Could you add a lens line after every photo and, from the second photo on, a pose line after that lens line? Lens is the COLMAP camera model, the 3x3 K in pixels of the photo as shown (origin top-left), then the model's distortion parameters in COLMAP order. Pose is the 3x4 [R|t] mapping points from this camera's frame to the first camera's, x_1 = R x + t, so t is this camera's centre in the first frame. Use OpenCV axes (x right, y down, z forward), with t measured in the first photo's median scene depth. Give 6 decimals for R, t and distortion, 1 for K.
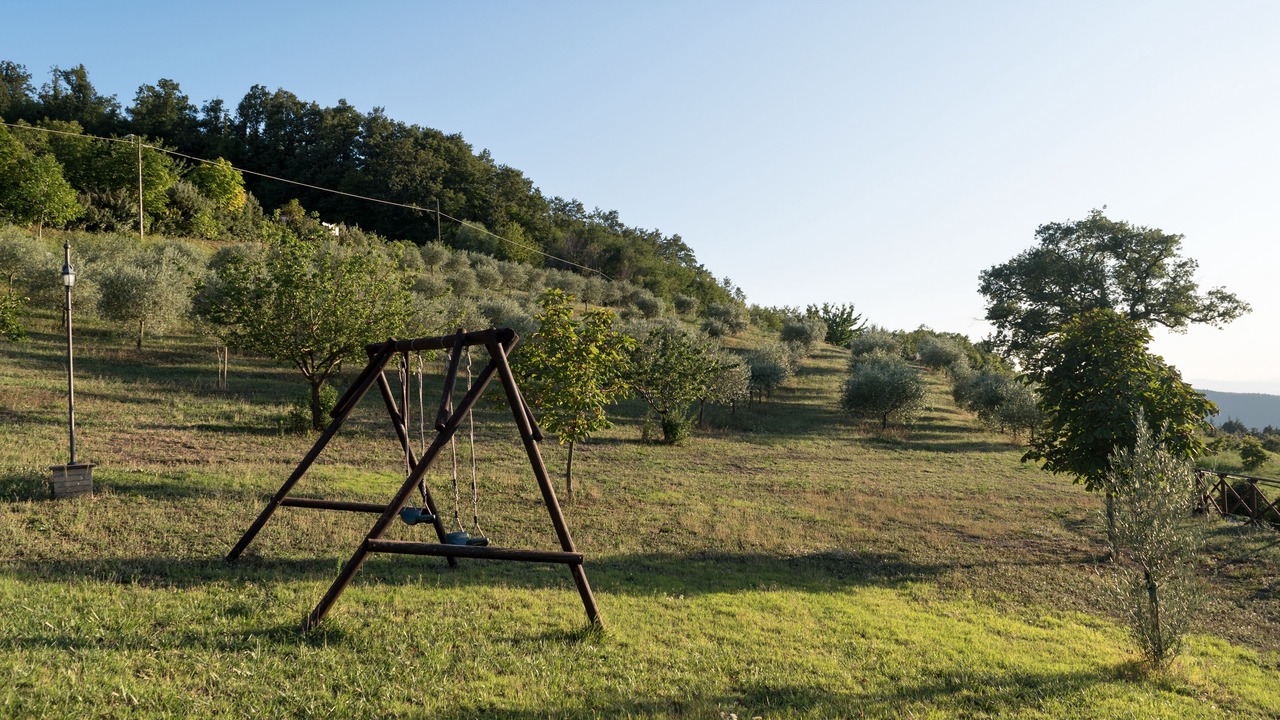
lens RADIAL K [[1022.3, 0, 623.5], [0, 1022.3, 362.0], [0, 0, 1]] dist [0.004653, 0.001311]
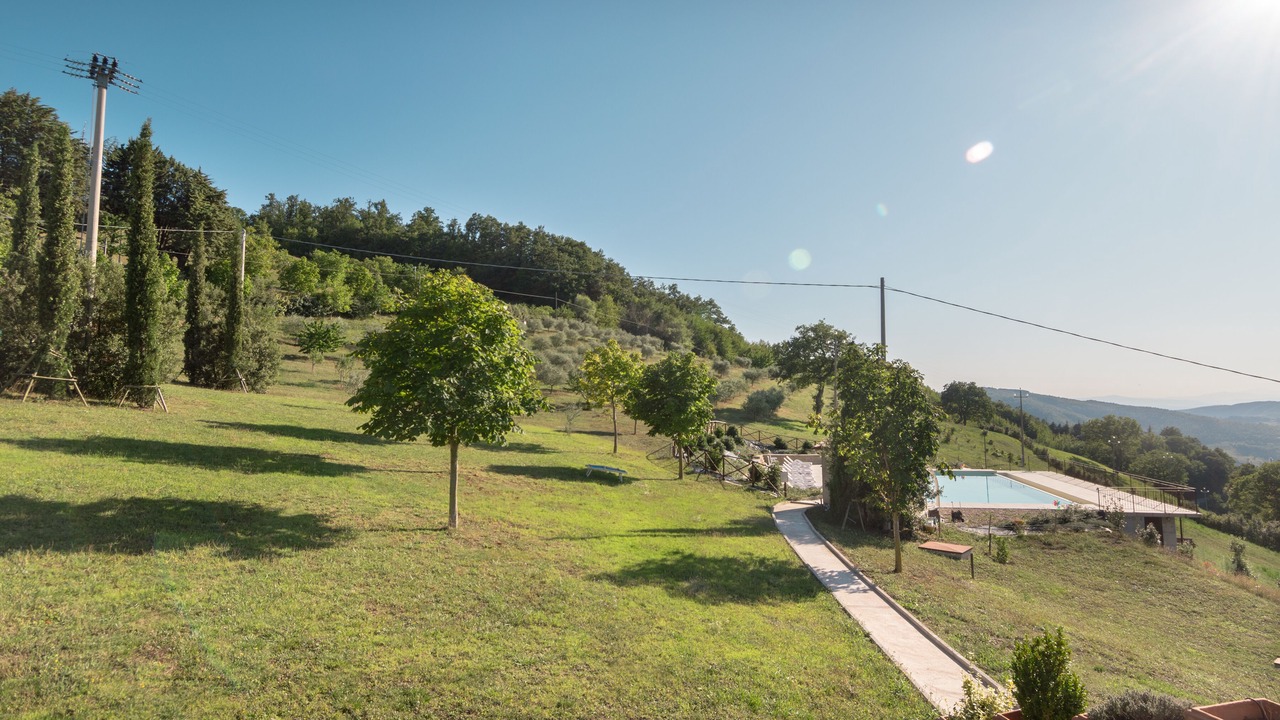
lens RADIAL K [[723.6, 0, 651.4], [0, 723.6, 336.9], [0, 0, 1]] dist [-0.000636, -0.000954]
pose [[0.994017, 0.029323, -0.105220, 0.092669], [-0.033484, 0.998717, -0.037992, -0.013431], [0.103971, 0.041287, 0.993723, -0.233867]]
